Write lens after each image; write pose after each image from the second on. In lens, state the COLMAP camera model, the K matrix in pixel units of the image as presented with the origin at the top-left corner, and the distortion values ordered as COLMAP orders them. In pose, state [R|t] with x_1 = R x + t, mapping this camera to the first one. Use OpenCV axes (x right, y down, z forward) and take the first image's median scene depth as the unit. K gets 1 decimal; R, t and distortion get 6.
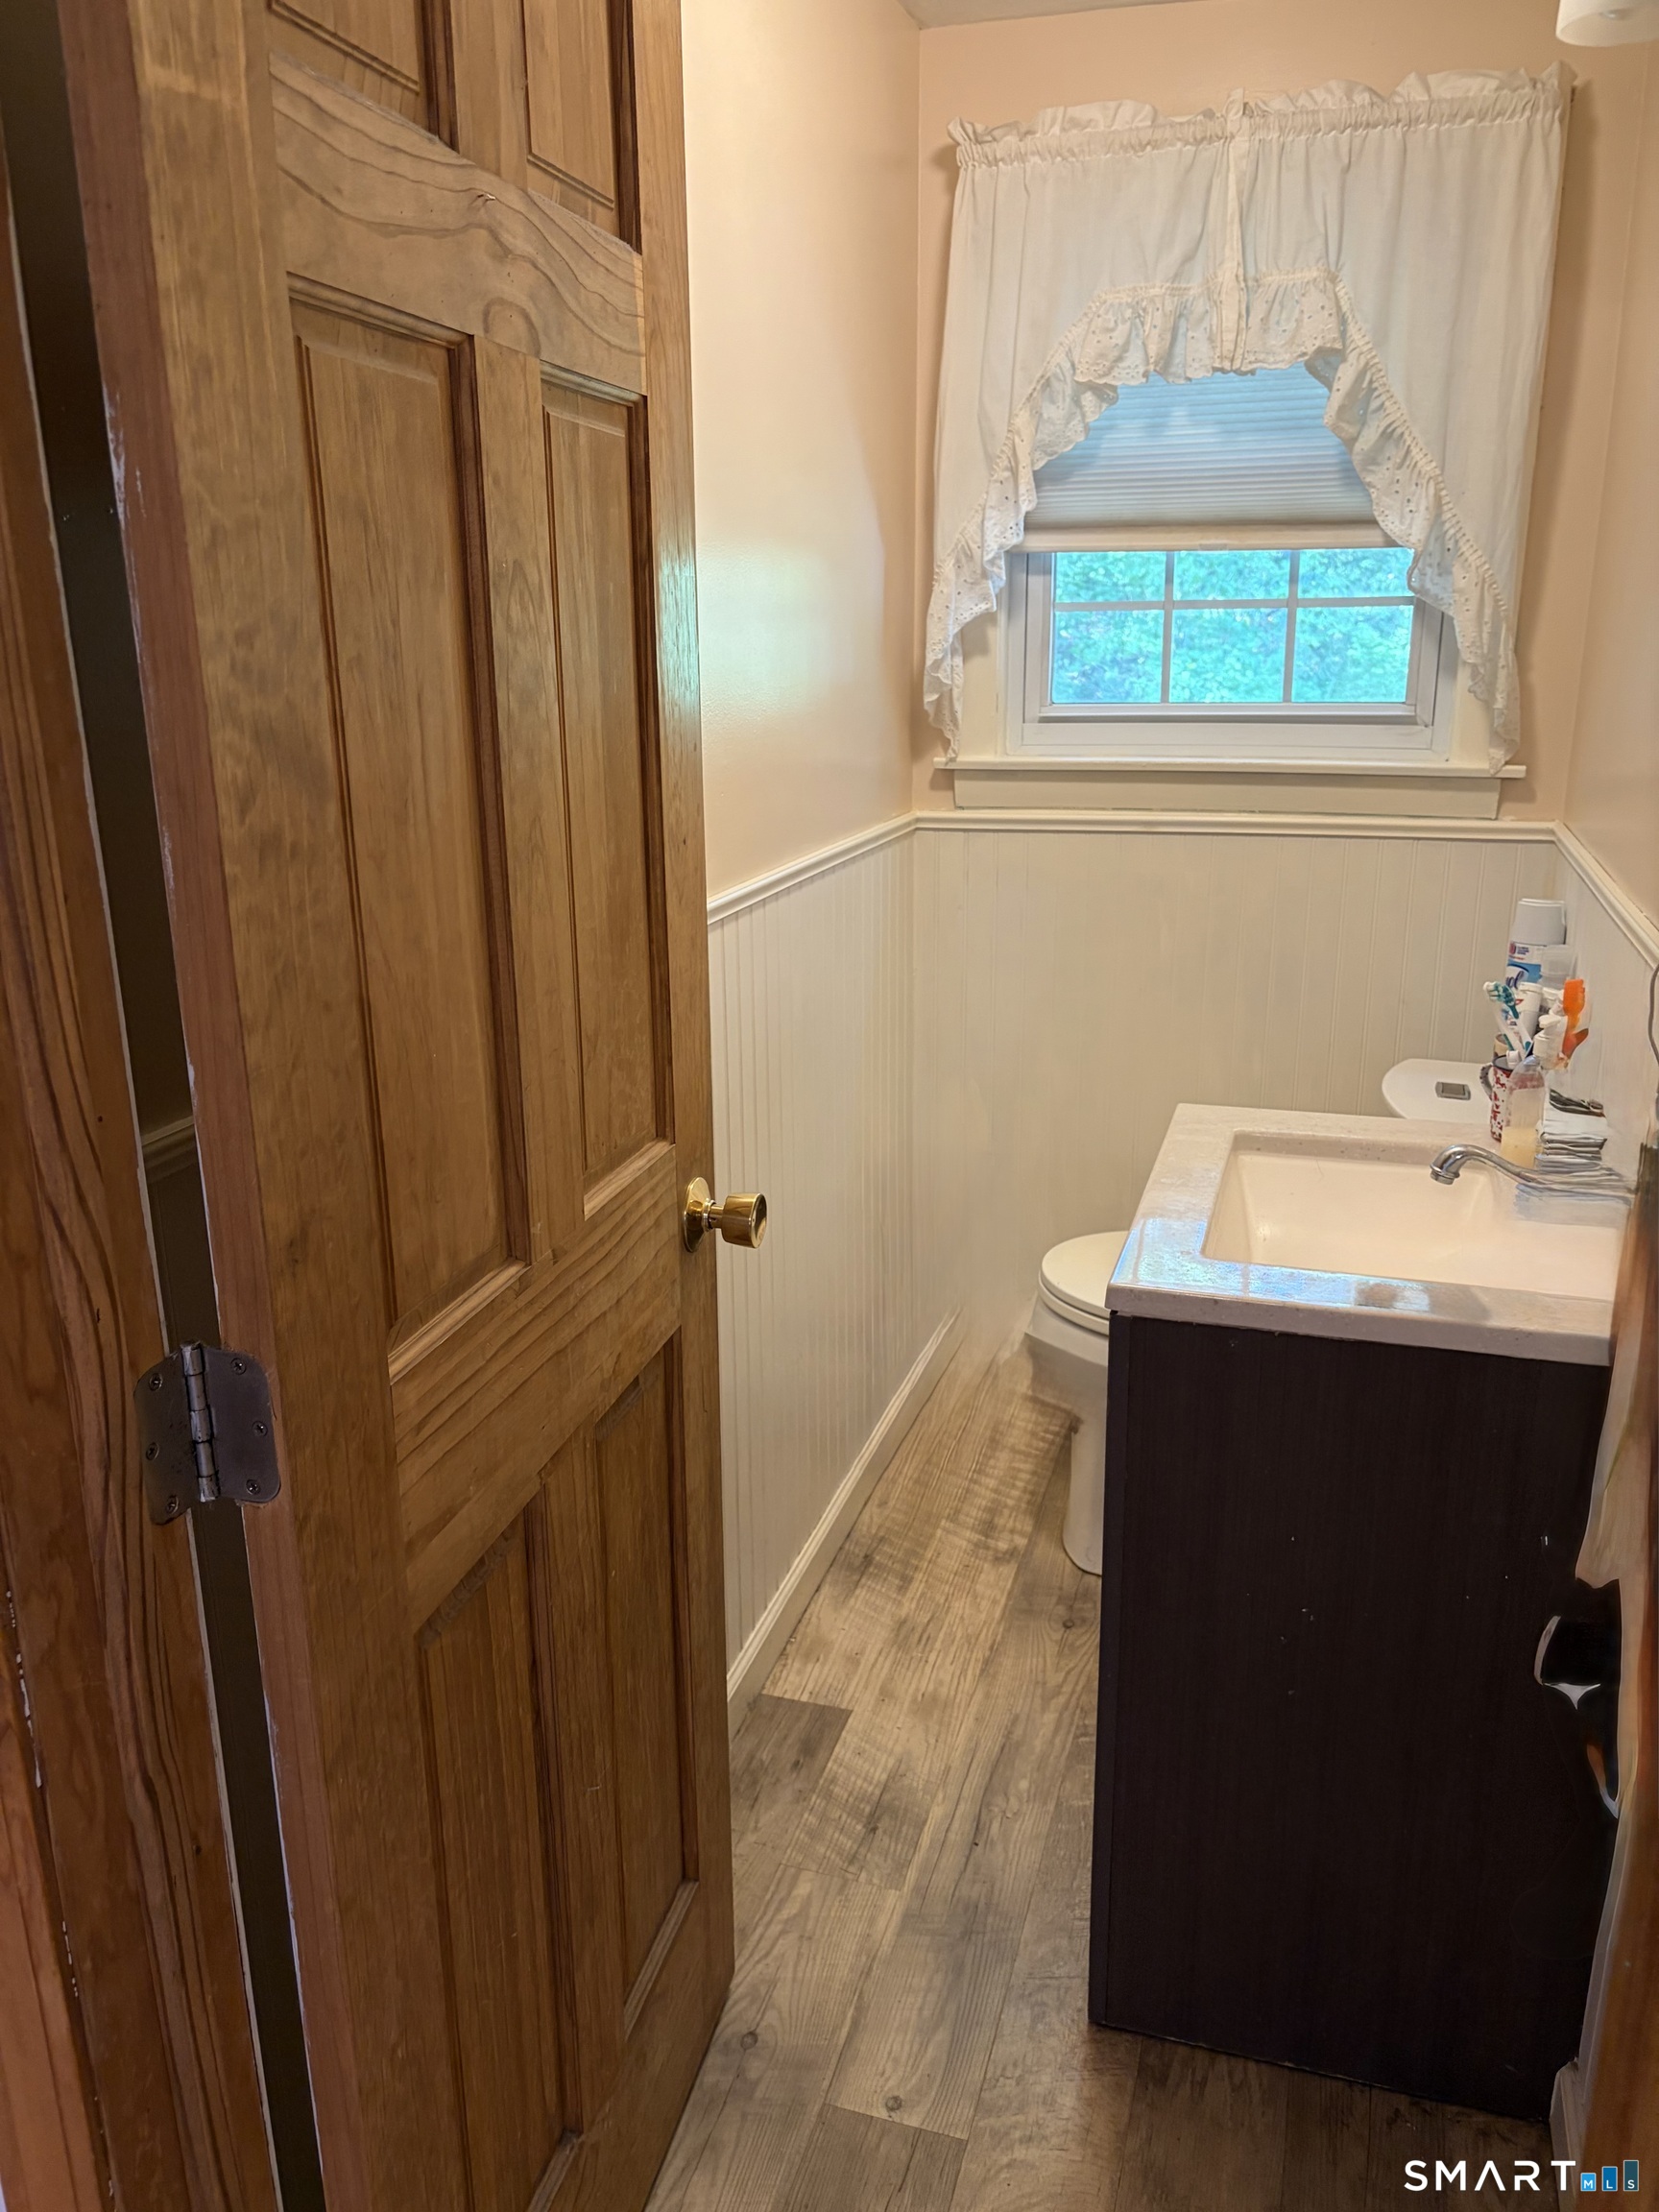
lens RADIAL K [[1677.6, 0, 817.5], [0, 1677.6, 1126.2], [0, 0, 1]] dist [0.058353, -0.068972]
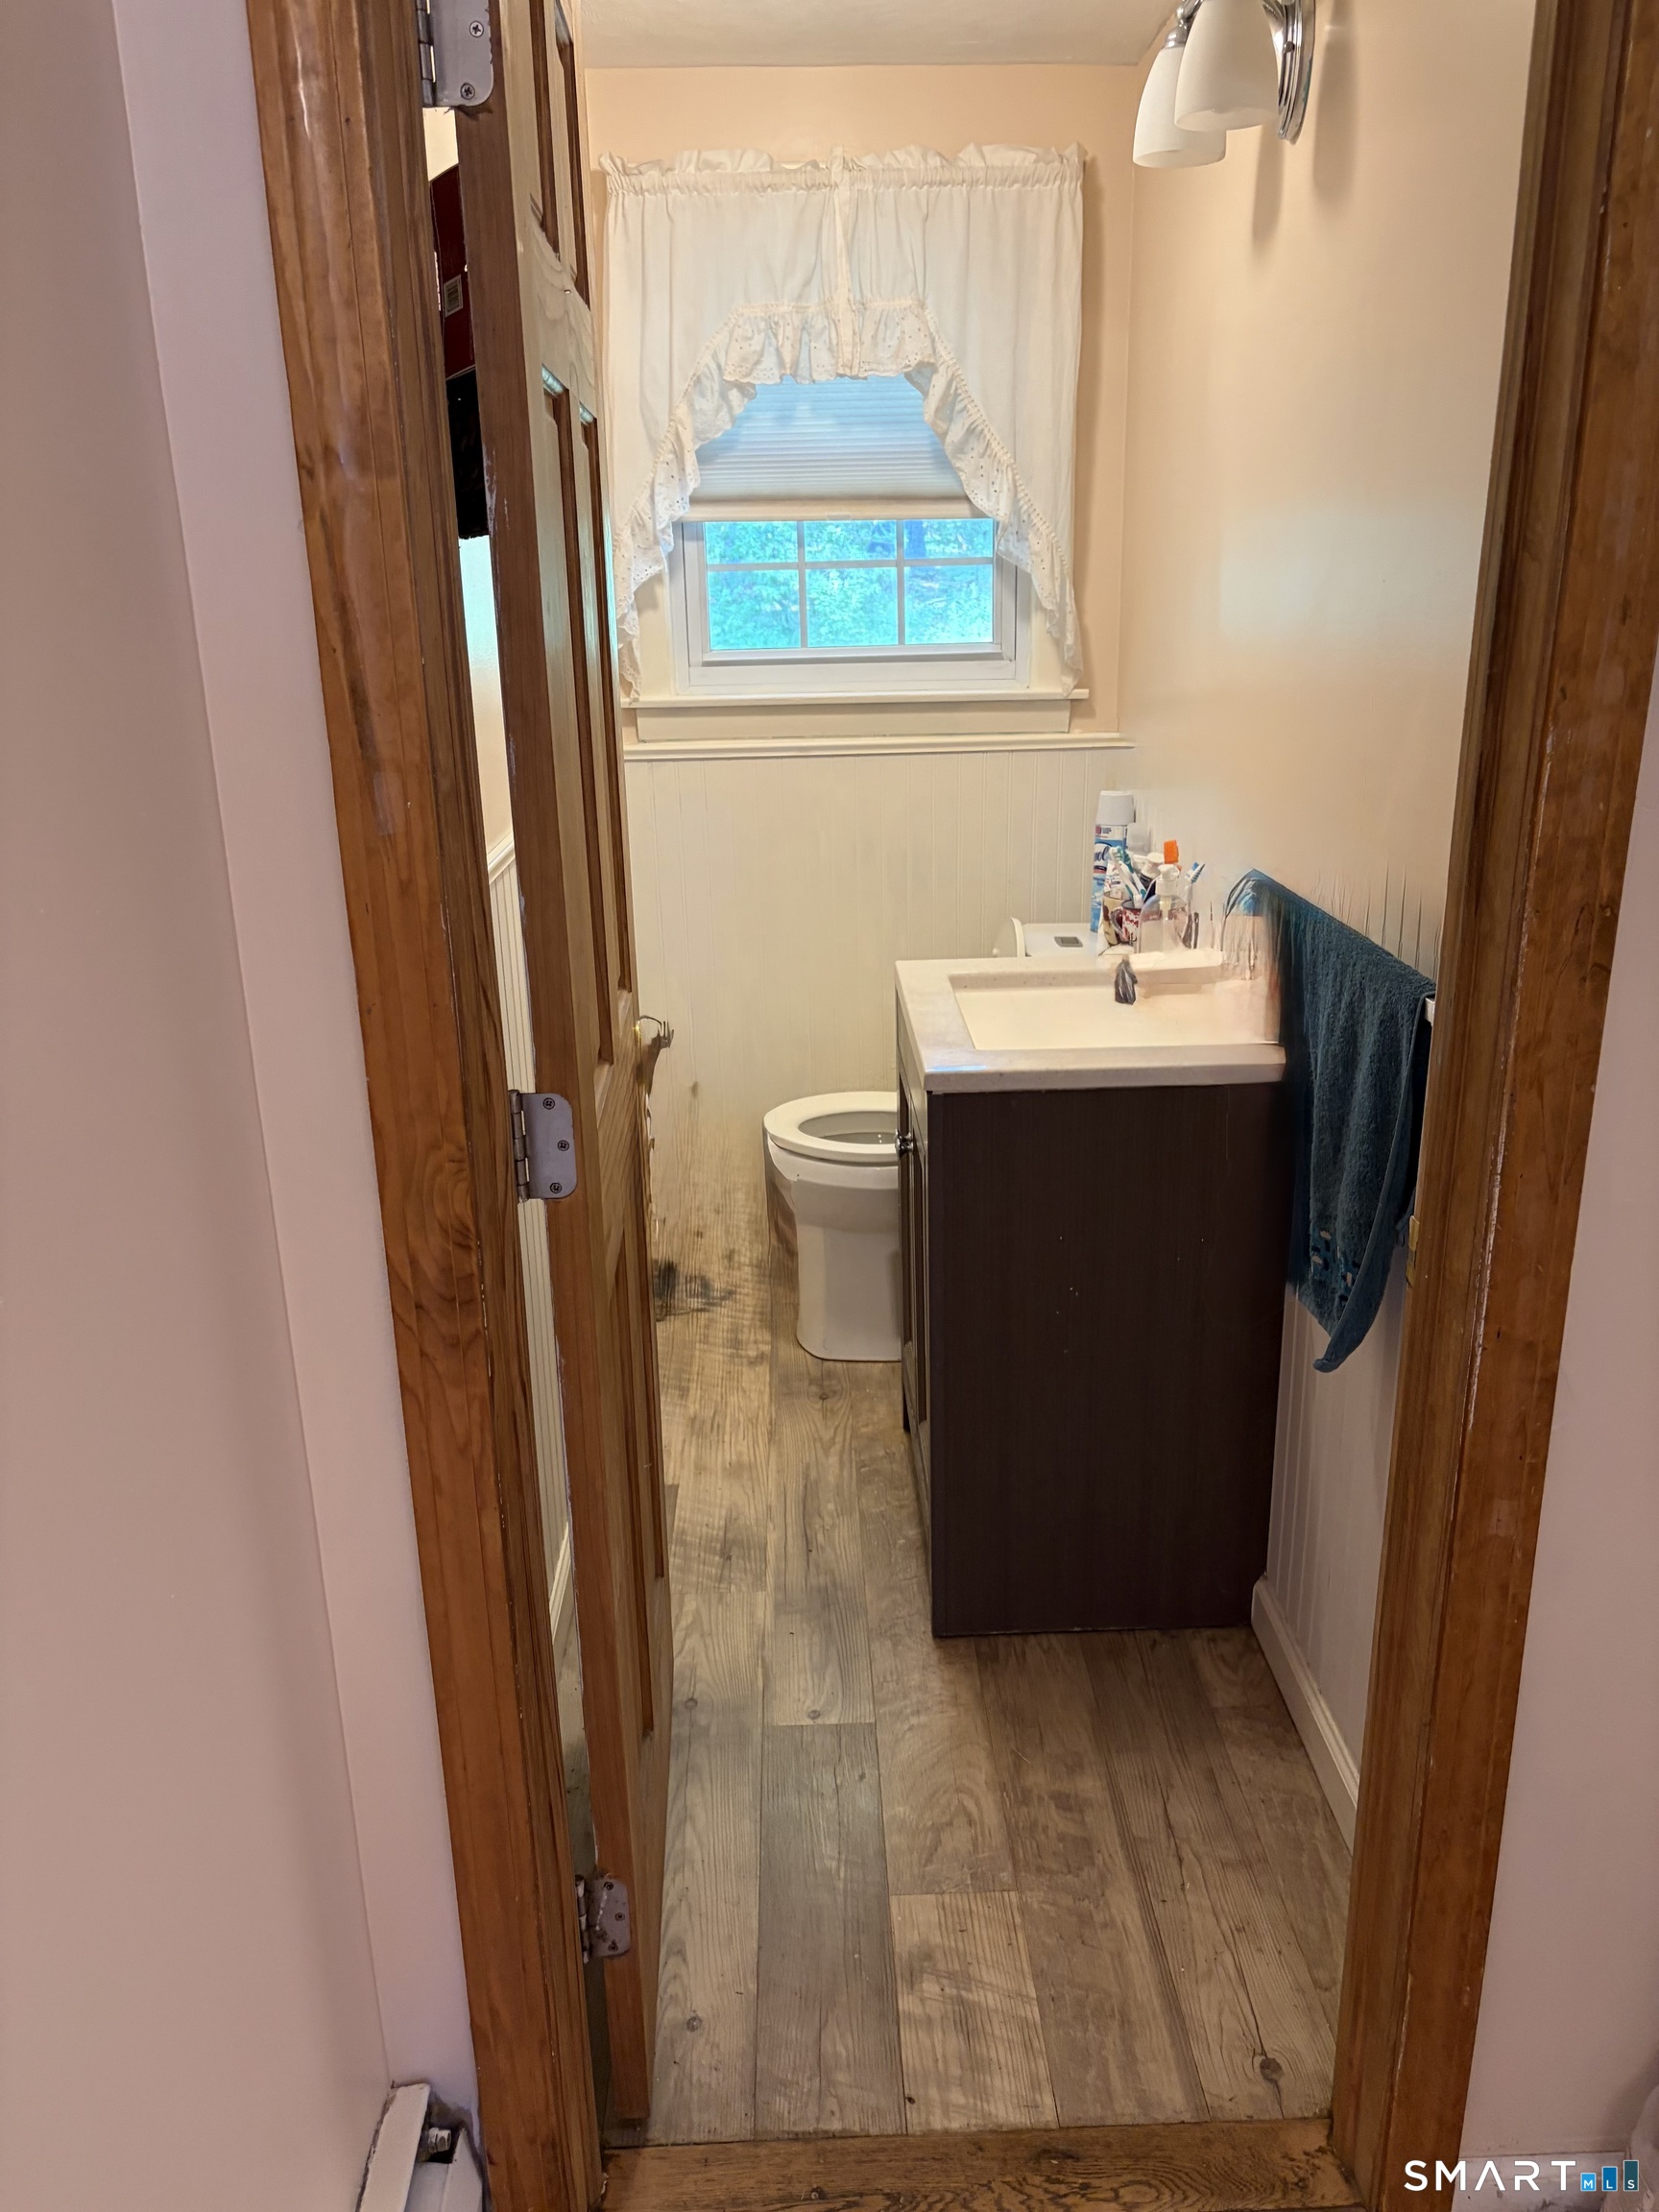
lens RADIAL K [[1677.6, 0, 807.6], [0, 1677.6, 1130.3], [0, 0, 1]] dist [0.058353, -0.068972]
pose [[0.948053, -0.111710, 0.297854, -0.219101], [0.103313, 0.993682, 0.043838, 0.046606], [-0.300869, -0.010788, 0.953604, -0.181474]]
